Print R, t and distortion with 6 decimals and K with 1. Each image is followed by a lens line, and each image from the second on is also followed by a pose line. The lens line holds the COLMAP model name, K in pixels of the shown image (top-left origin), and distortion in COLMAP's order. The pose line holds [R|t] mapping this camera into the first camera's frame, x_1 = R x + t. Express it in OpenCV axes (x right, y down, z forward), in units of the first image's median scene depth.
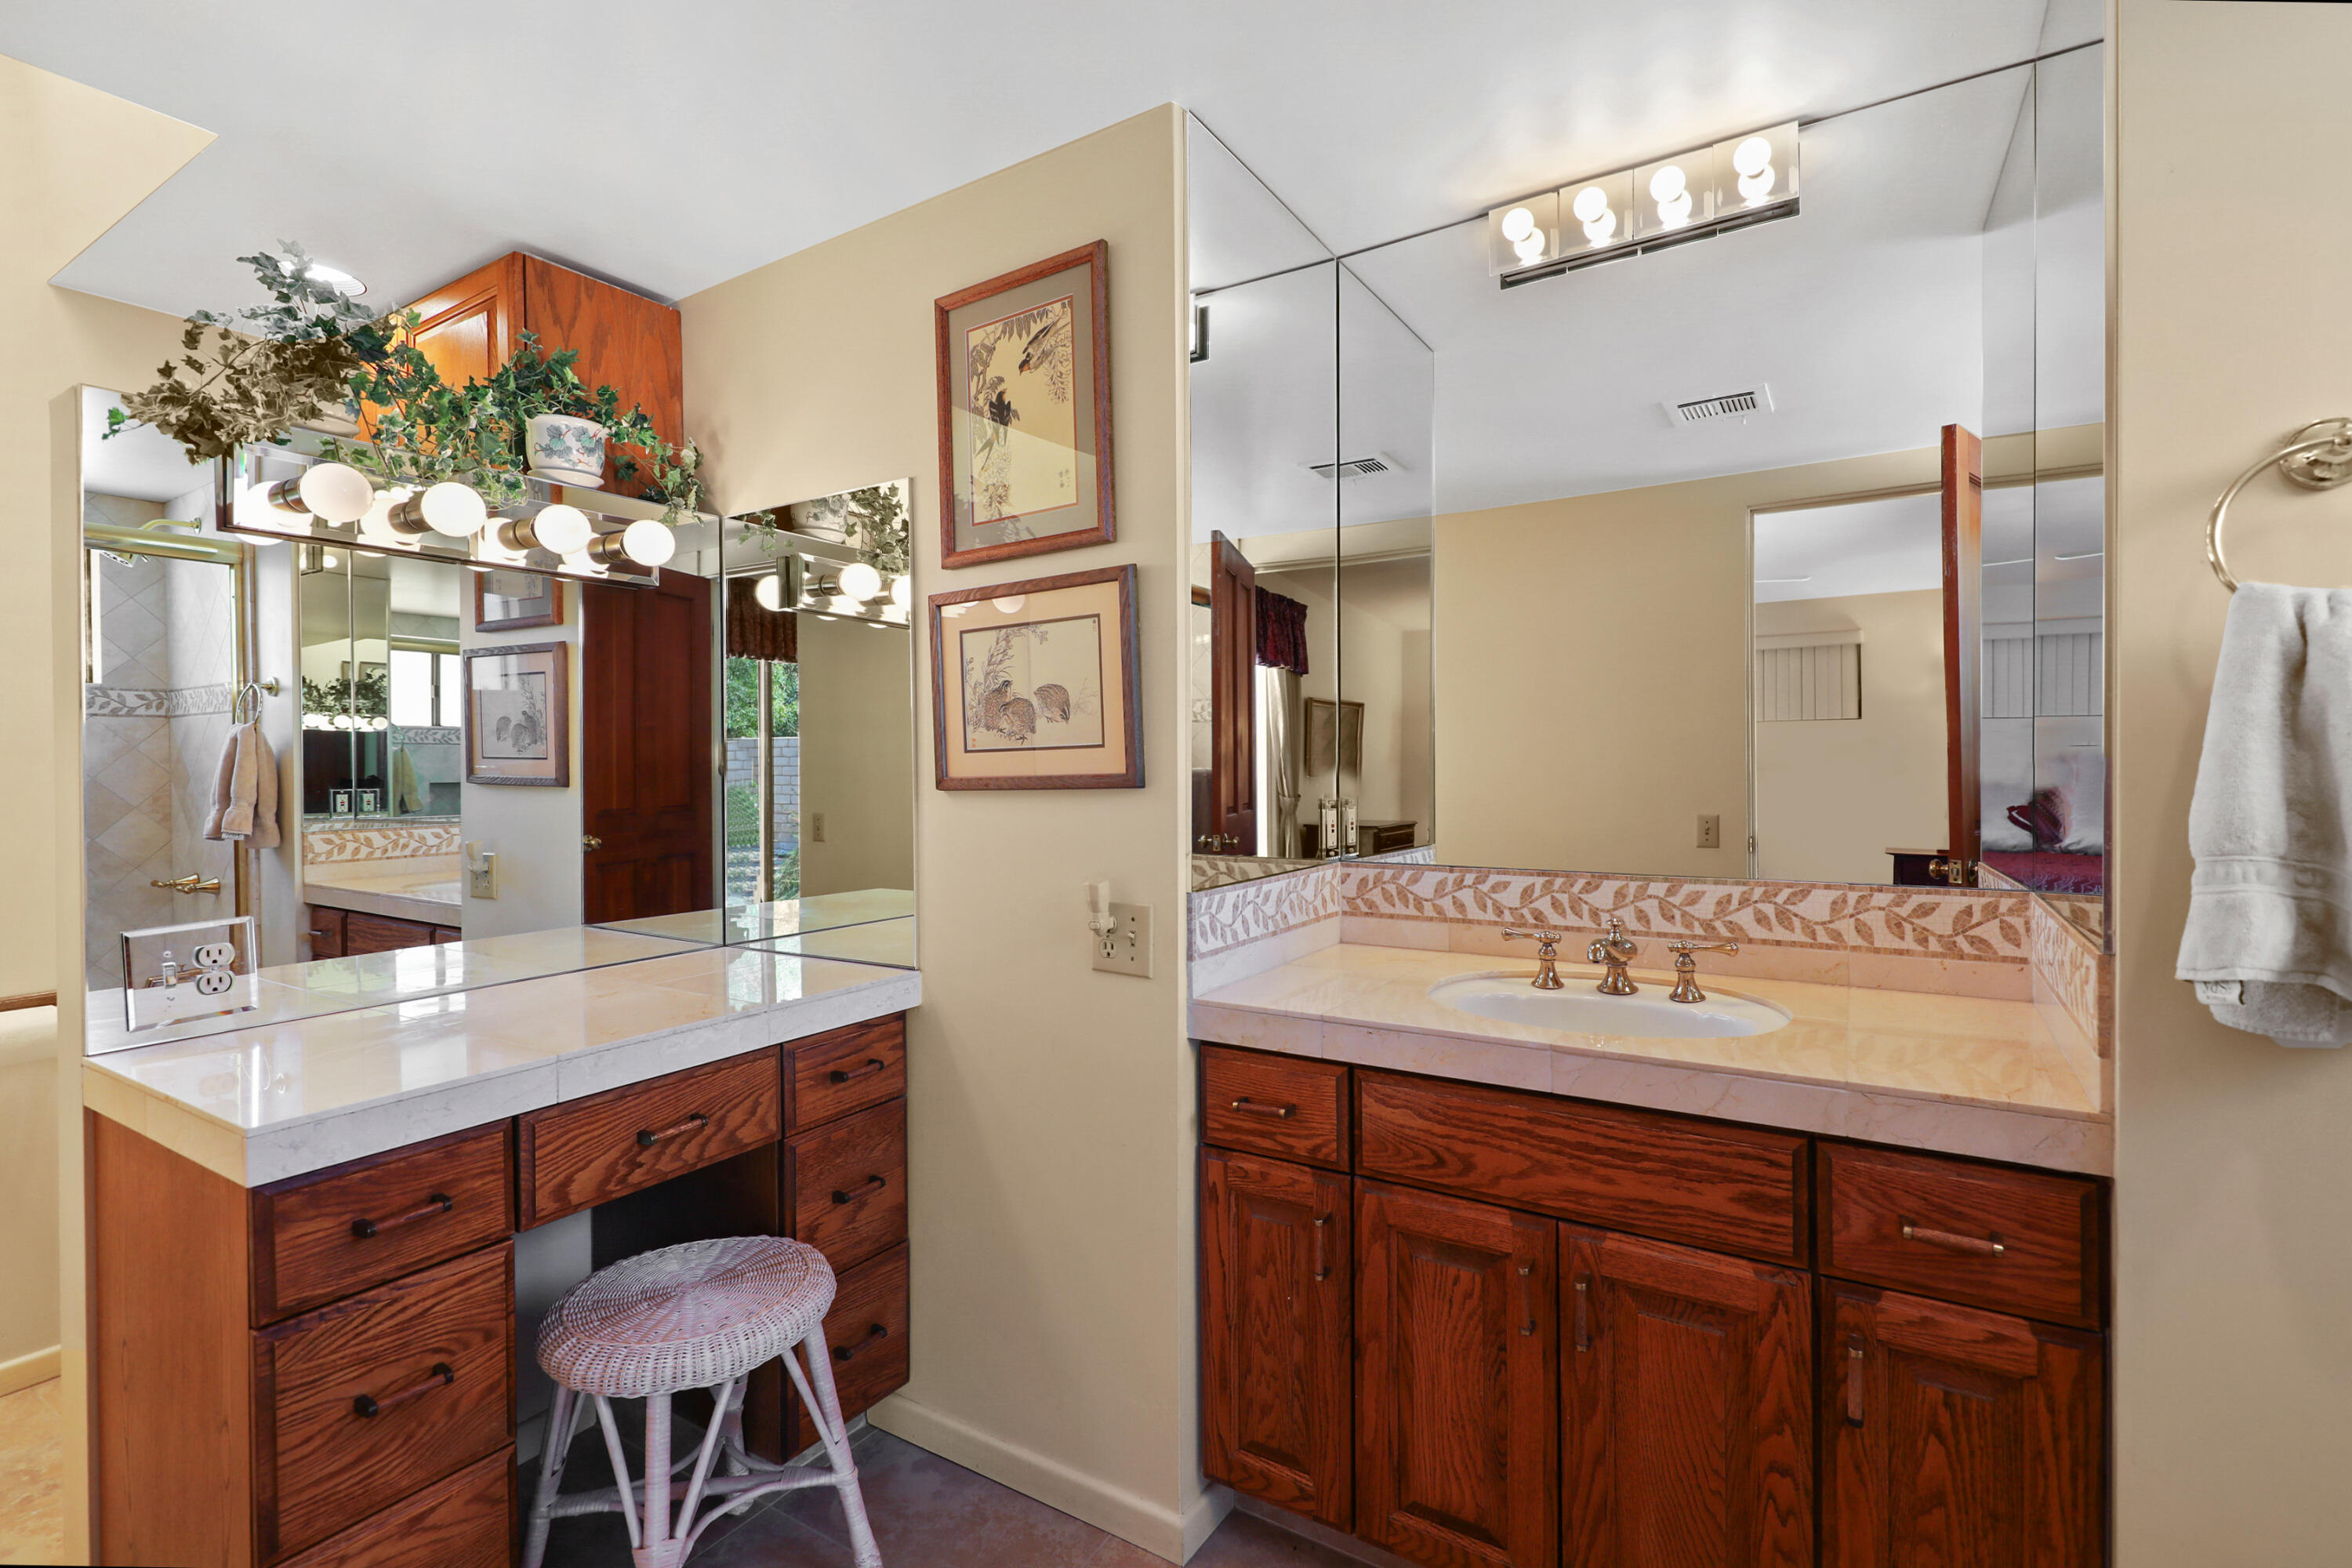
lens RADIAL K [[1036.2, 0, 1185.0], [0, 1036.2, 769.6], [0, 0, 1]] dist [-0.000352, -0.000011]
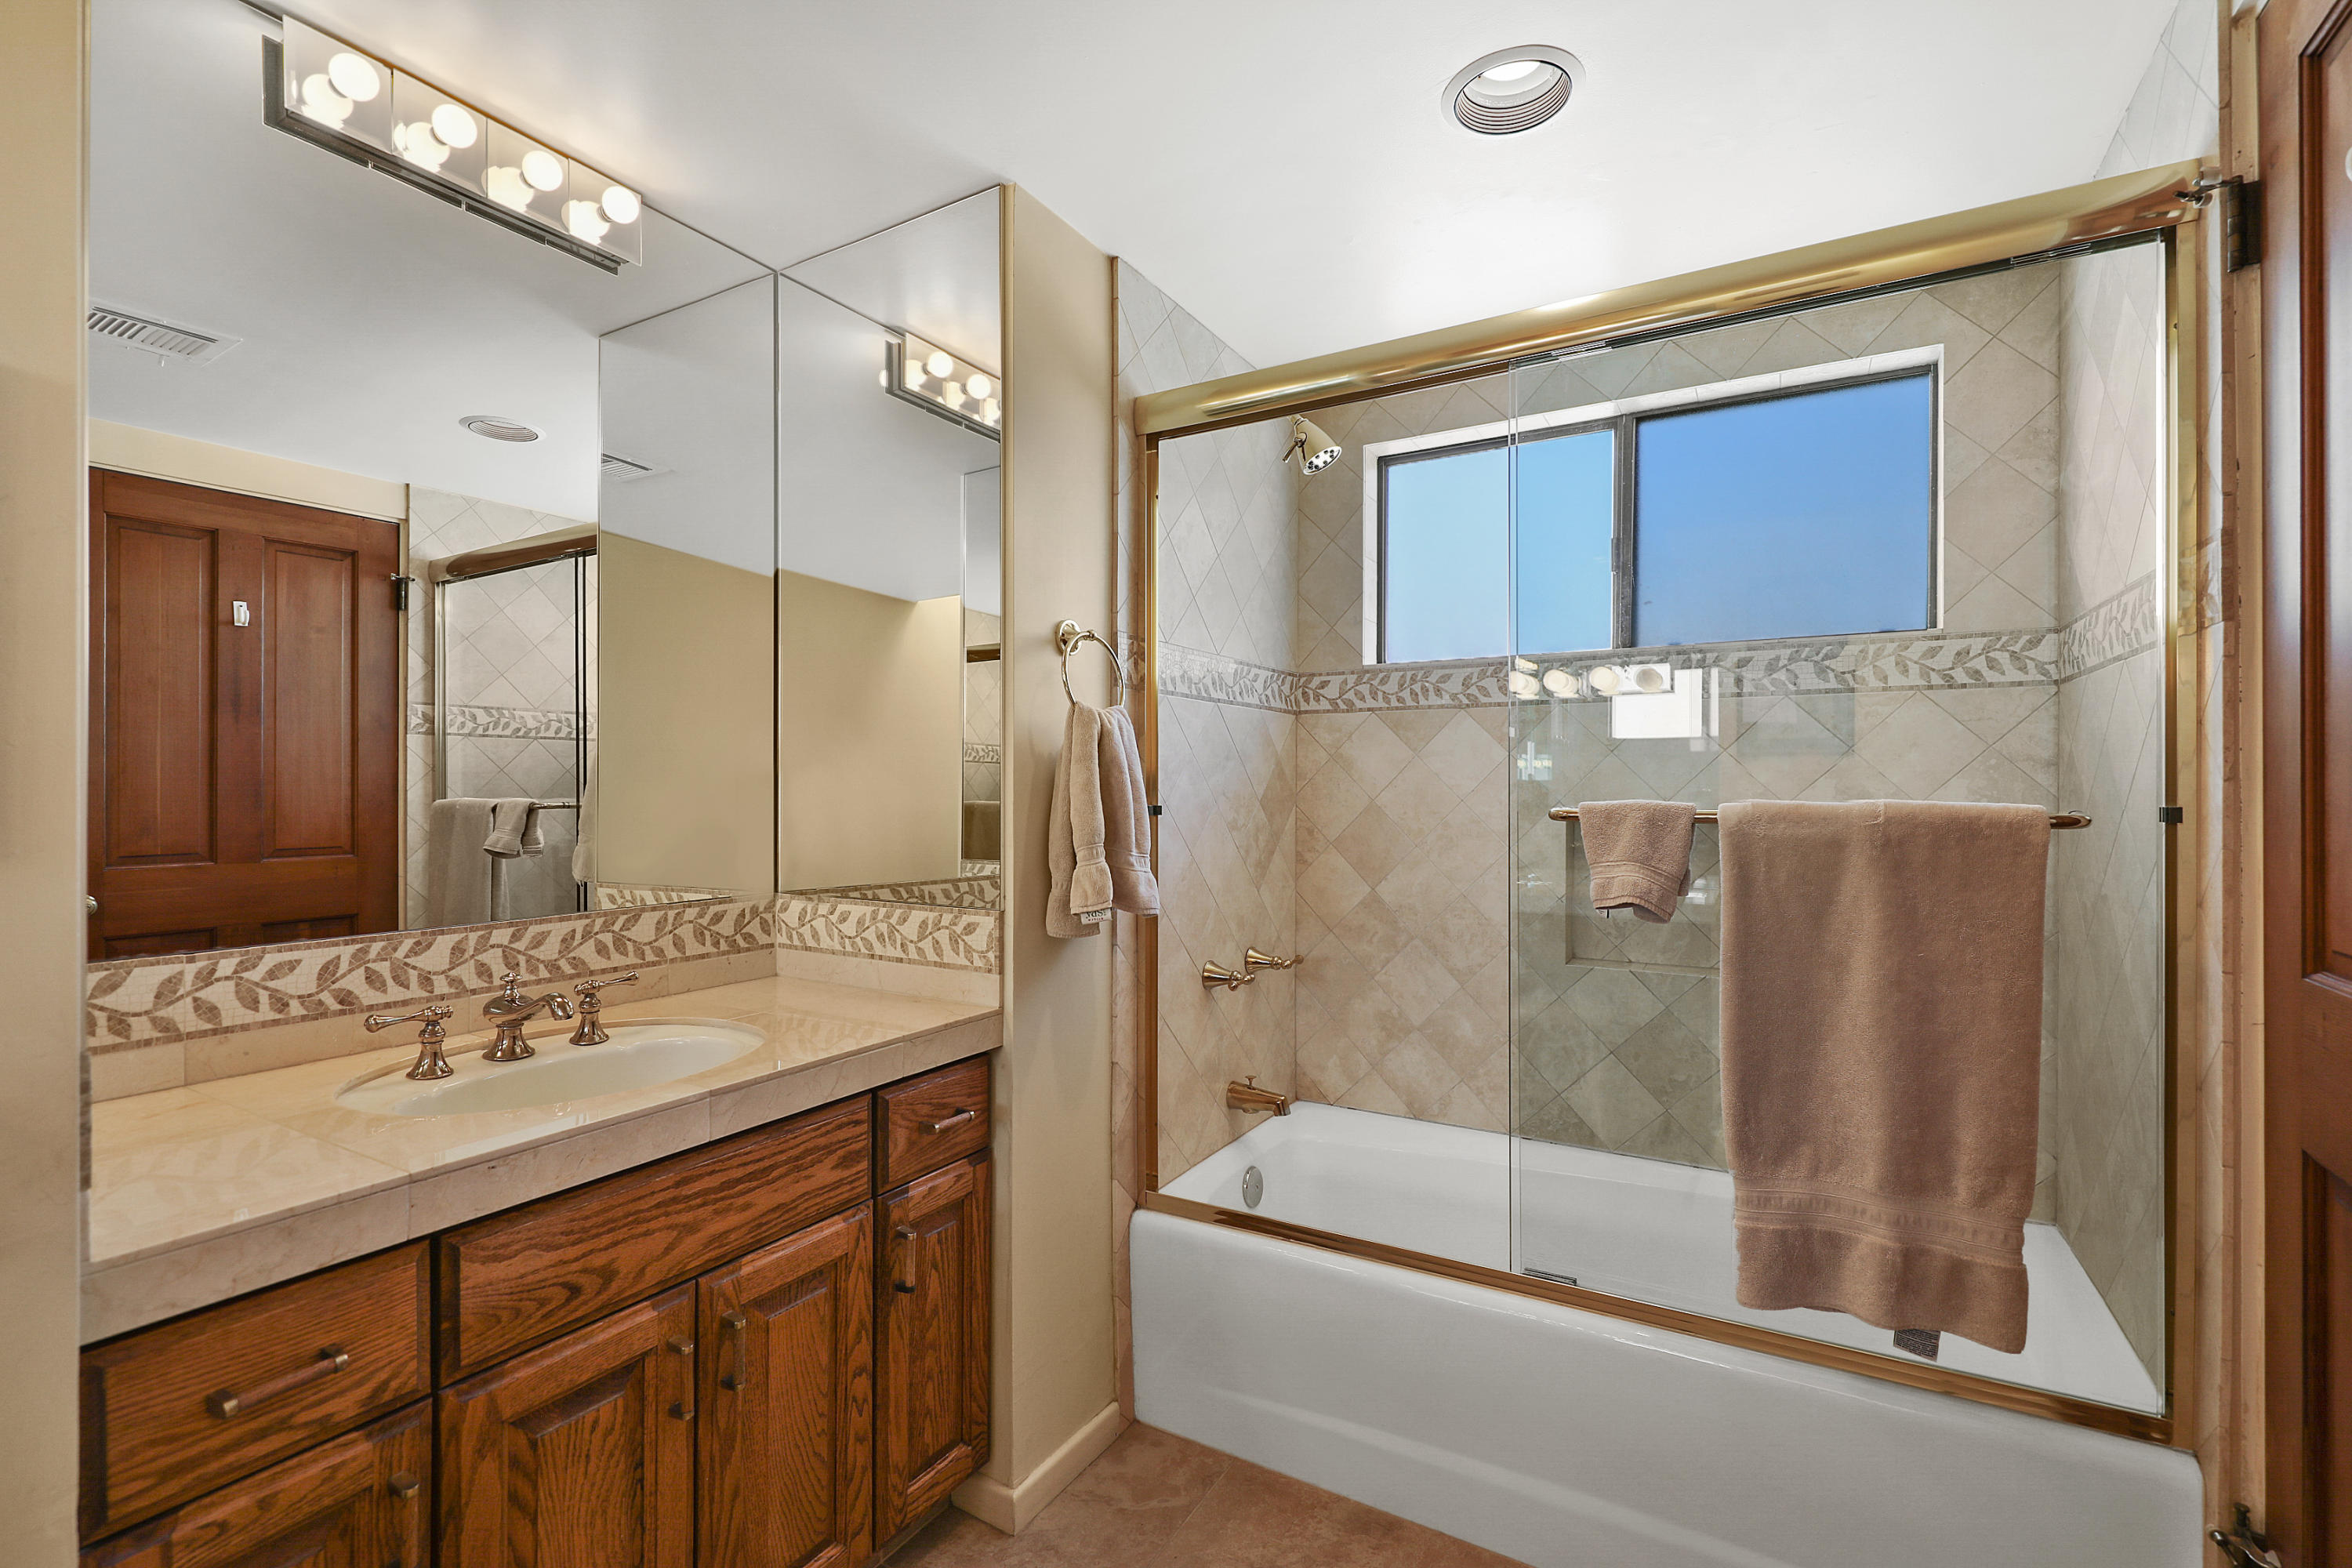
lens RADIAL K [[1054.2, 0, 1176.0], [0, 1054.2, 784.0], [0, 0, 1]] dist [0.001973, -0.000563]
pose [[-0.022129, 0.012768, 0.999674, -0.512531], [0.004299, 0.999910, -0.012676, -0.001970], [-0.999746, 0.004017, -0.022182, 0.481831]]
